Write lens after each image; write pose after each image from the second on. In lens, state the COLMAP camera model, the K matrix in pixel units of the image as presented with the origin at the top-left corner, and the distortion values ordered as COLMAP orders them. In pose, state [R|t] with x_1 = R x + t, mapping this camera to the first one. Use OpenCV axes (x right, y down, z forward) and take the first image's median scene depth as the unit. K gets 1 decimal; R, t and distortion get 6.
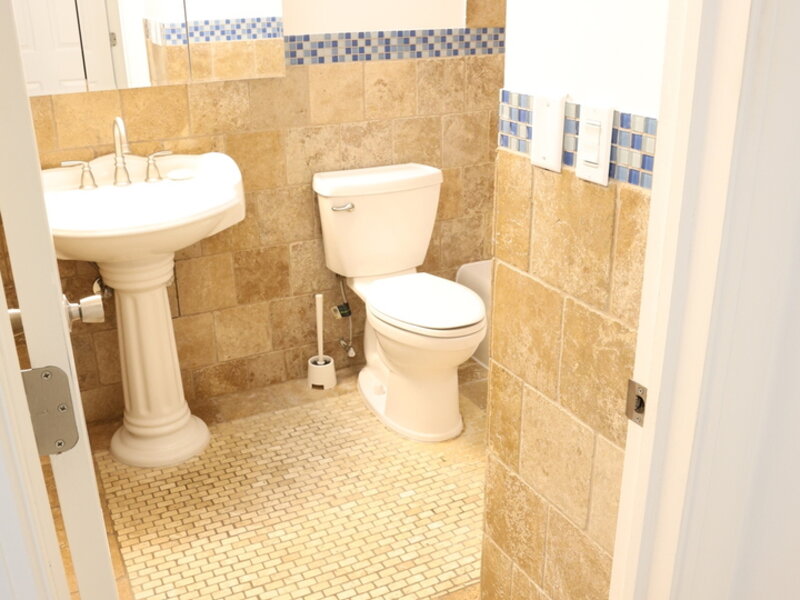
lens RADIAL K [[822.2, 0, 400.0], [0, 822.2, 300.0], [0, 0, 1]] dist [-0.089086, 0.047801]
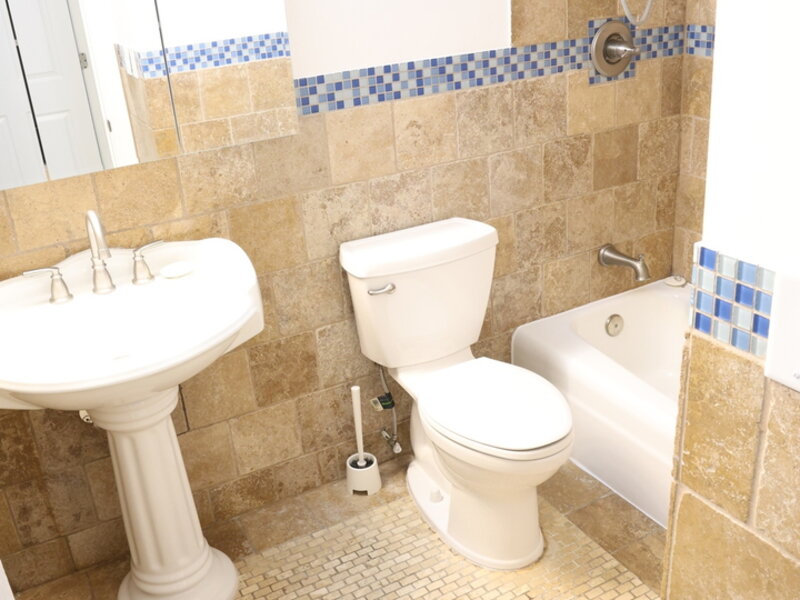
lens RADIAL K [[822.2, 0, 400.0], [0, 822.2, 300.0], [0, 0, 1]] dist [-0.089086, 0.047801]
pose [[0.997644, -0.068557, 0.002496, -0.051002], [0.068430, 0.997054, 0.034658, -0.121729], [-0.004864, -0.034405, 0.999396, 0.184393]]
